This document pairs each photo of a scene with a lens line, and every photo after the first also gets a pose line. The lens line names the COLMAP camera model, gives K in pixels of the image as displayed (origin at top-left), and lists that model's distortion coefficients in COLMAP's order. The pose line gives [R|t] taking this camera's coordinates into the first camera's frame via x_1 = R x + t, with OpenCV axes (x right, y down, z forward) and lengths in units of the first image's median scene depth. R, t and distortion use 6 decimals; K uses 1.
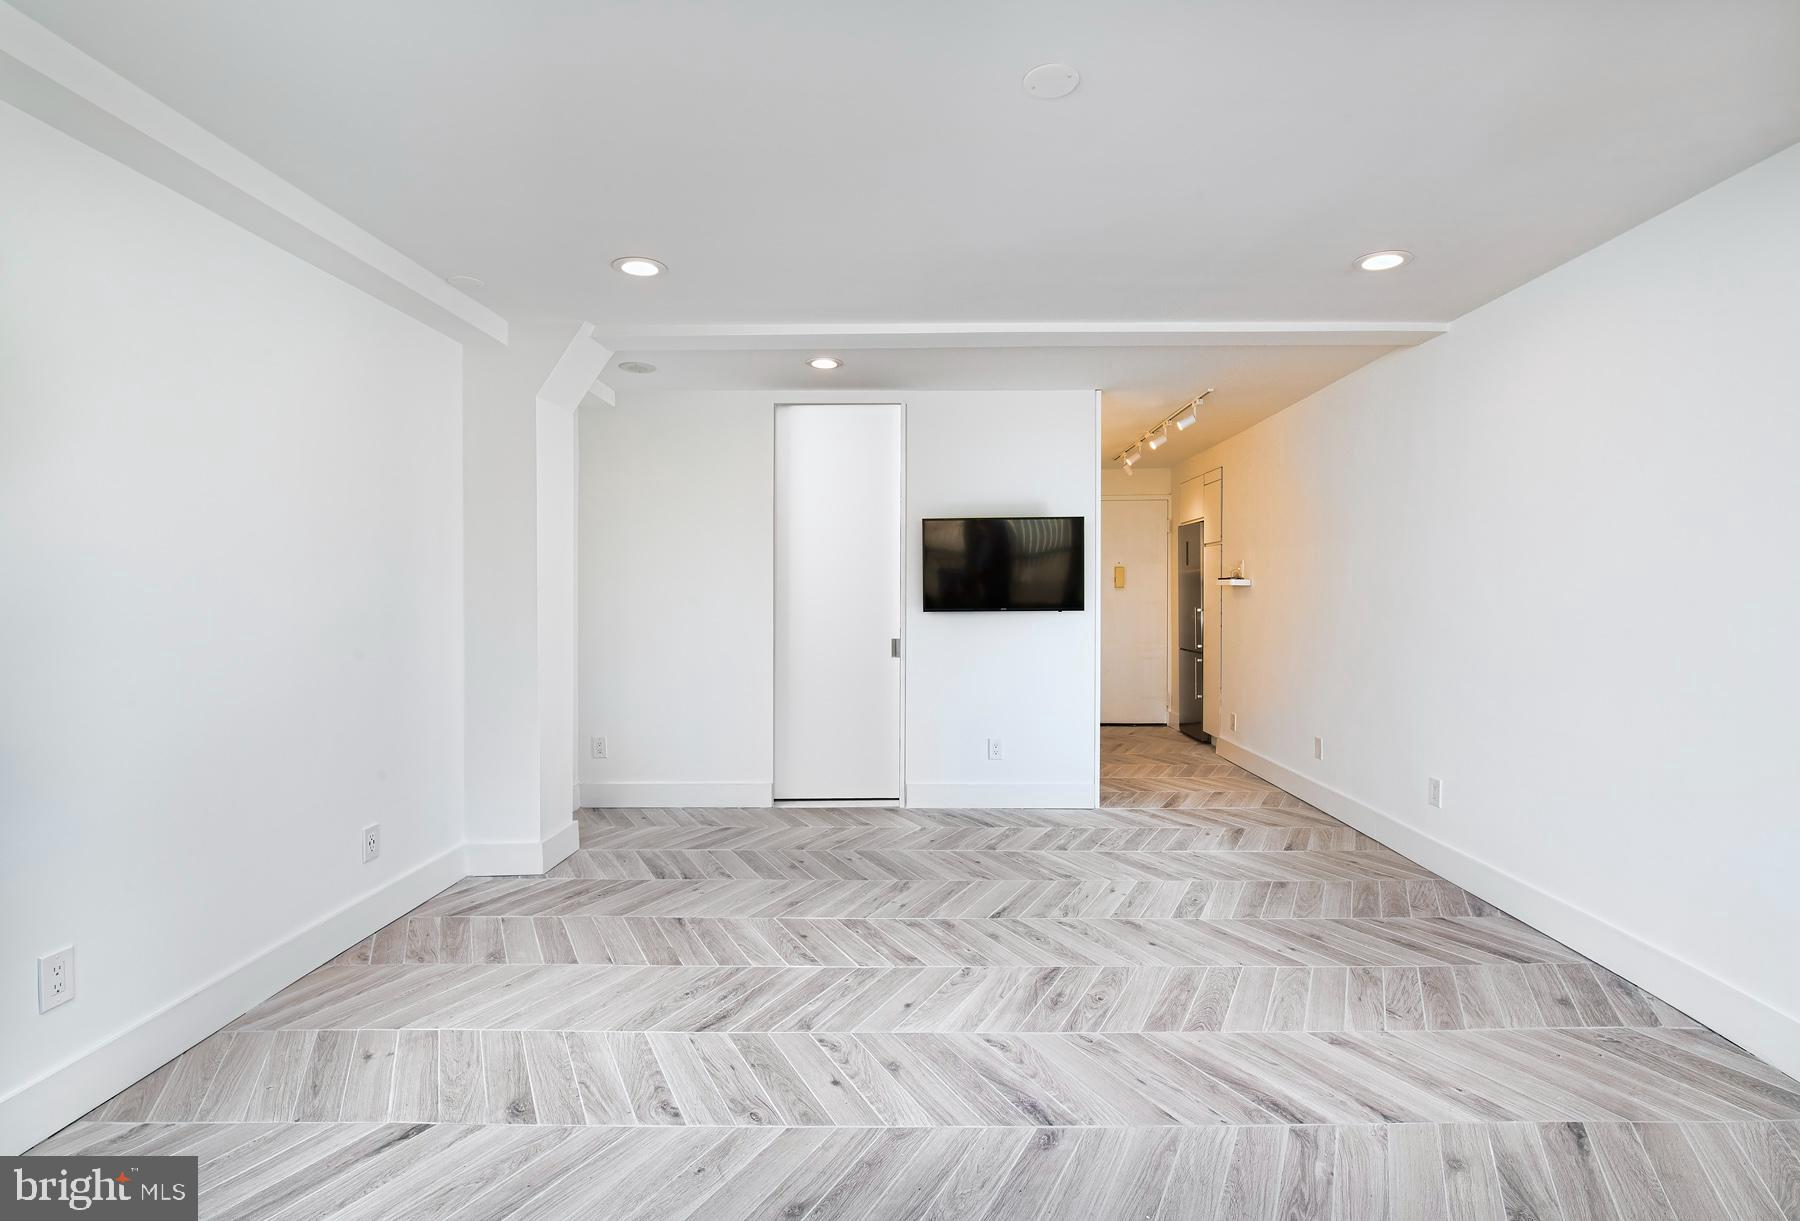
lens RADIAL K [[833.2, 0, 901.4], [0, 833.2, 526.6], [0, 0, 1]] dist [0.001421, -0.000335]
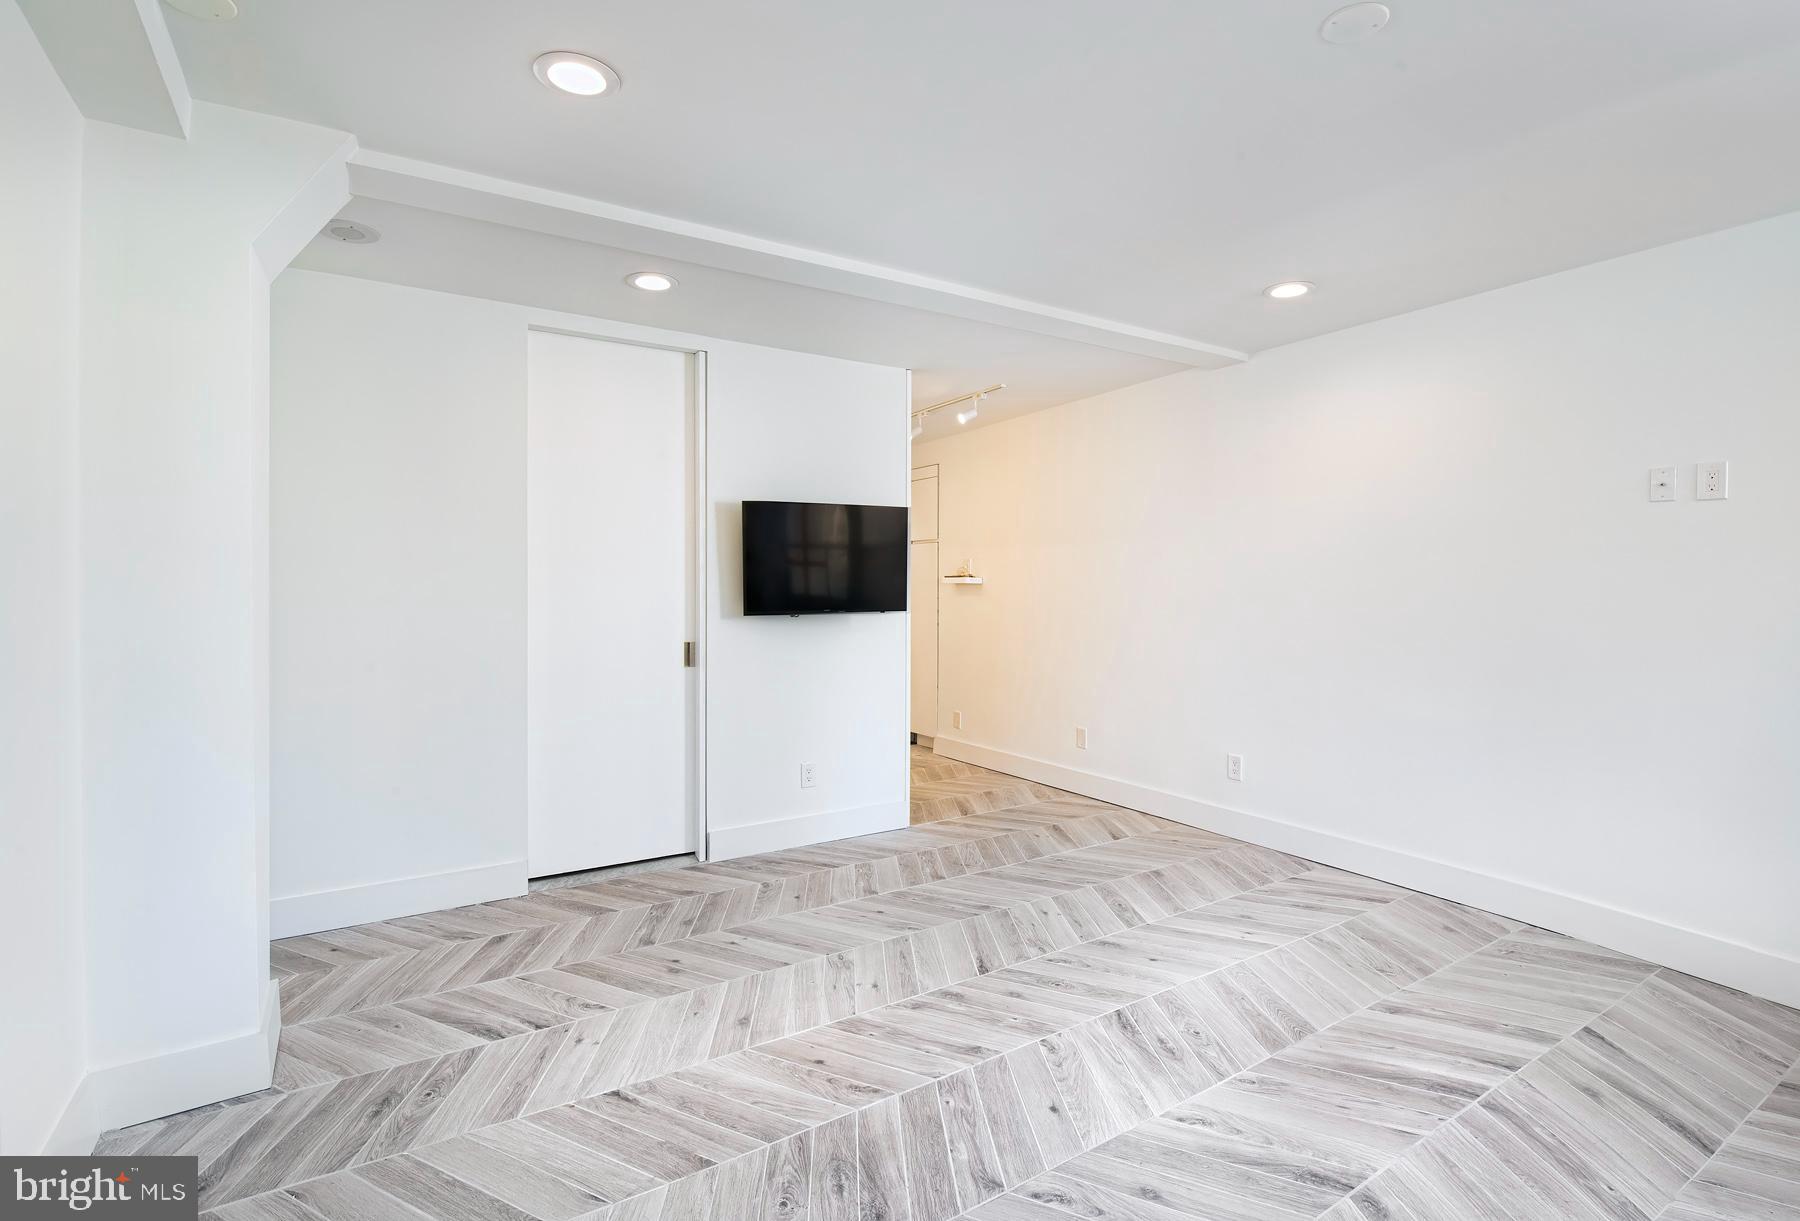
lens RADIAL K [[877.8, 0, 899.1], [0, 877.8, 522.6], [0, 0, 1]] dist [0.000283, 0.000636]
pose [[0.820042, 0.050613, 0.570060, -0.500078], [-0.051637, 0.998562, -0.014377, 0.030826], [-0.569969, -0.017646, 0.821477, 0.331615]]
